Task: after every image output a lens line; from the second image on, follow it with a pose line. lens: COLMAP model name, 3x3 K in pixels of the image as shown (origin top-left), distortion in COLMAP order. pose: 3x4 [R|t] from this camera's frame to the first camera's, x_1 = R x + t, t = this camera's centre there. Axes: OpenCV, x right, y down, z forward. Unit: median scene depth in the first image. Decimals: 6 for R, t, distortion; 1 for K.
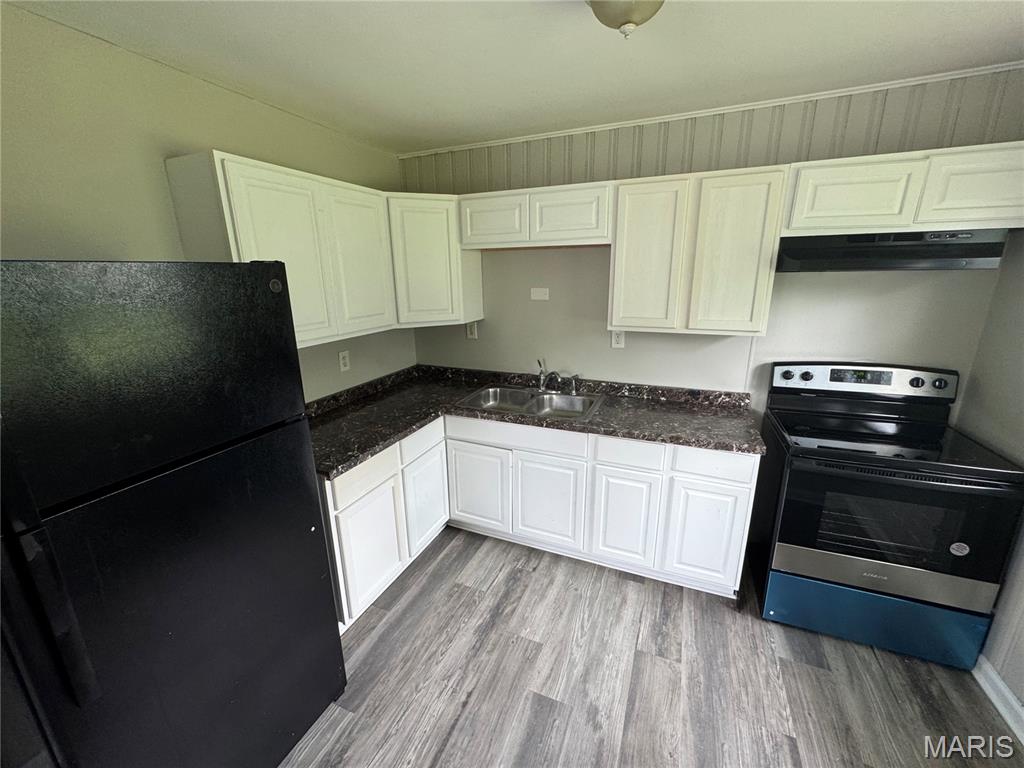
lens RADIAL K [[409.1, 0, 511.5], [0, 409.1, 385.1], [0, 0, 1]] dist [-0.001764, -0.000153]
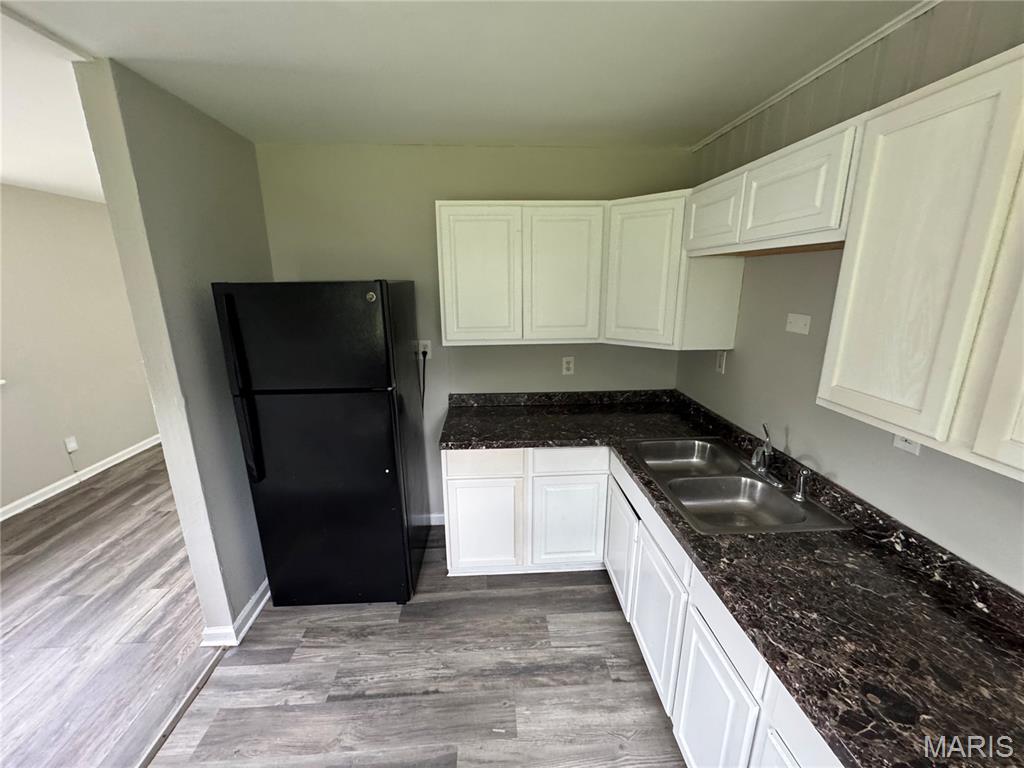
lens RADIAL K [[409.1, 0, 506.3], [0, 409.1, 384.9], [0, 0, 1]] dist [-0.001764, -0.000153]
pose [[0.442252, 0.235648, -0.865380, 0.530664], [-0.239735, 0.960819, 0.139120, -0.140494], [0.864257, 0.145935, 0.481417, 0.411547]]
